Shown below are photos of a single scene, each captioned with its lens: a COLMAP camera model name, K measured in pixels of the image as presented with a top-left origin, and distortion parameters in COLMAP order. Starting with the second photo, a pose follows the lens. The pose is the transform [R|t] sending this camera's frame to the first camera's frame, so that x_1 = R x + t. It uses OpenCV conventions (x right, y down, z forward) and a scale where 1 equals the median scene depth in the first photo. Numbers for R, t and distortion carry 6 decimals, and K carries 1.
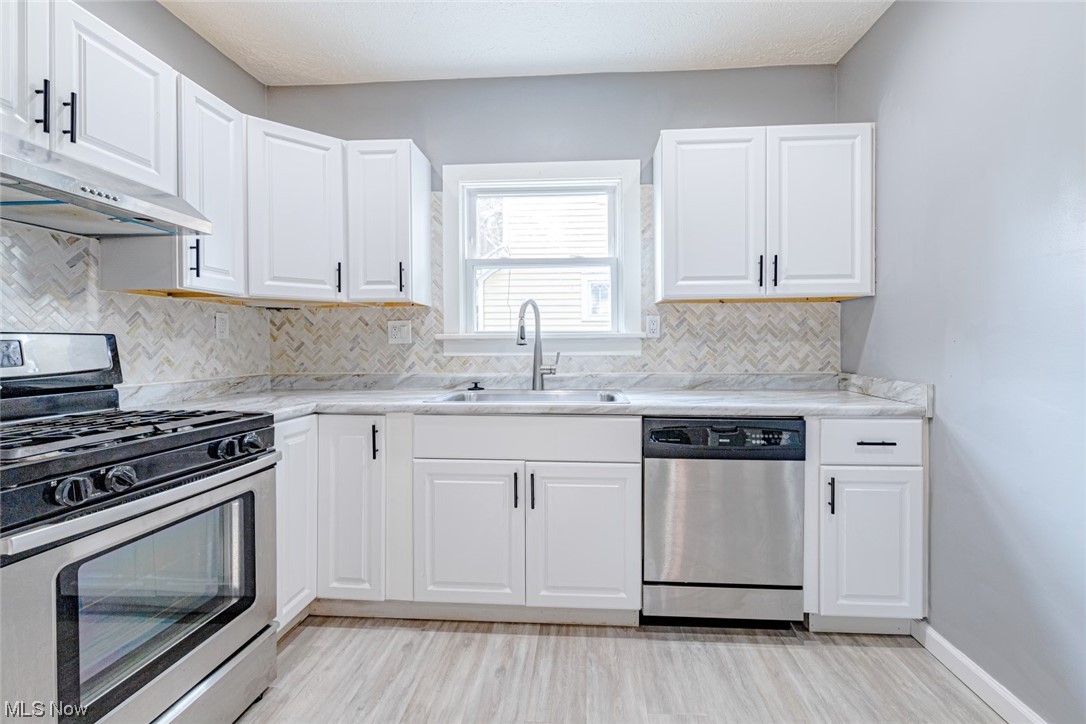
lens RADIAL K [[479.8, 0, 546.0], [0, 479.8, 355.5], [0, 0, 1]] dist [0.000902, 0.000345]
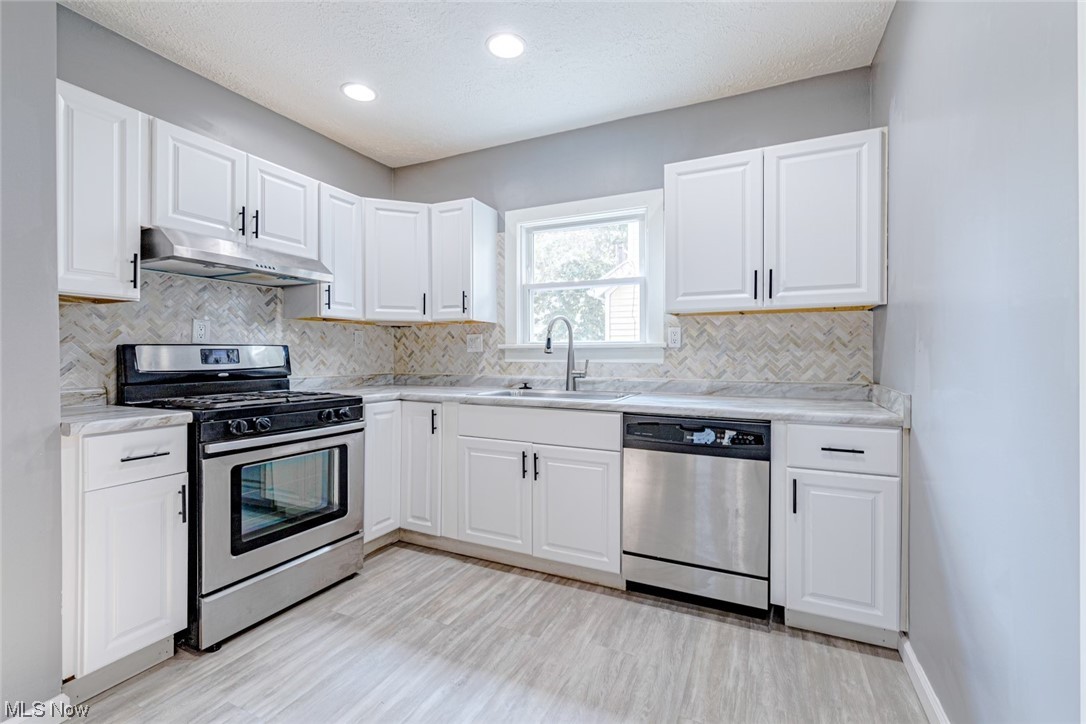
lens RADIAL K [[471.4, 0, 542.5], [0, 471.4, 367.4], [0, 0, 1]] dist [0.001311, 0.000263]
pose [[0.931510, 0.015140, -0.363400, 0.423101], [-0.012960, 0.999880, 0.008436, 0.005445], [0.363485, -0.003149, 0.931595, -0.161978]]
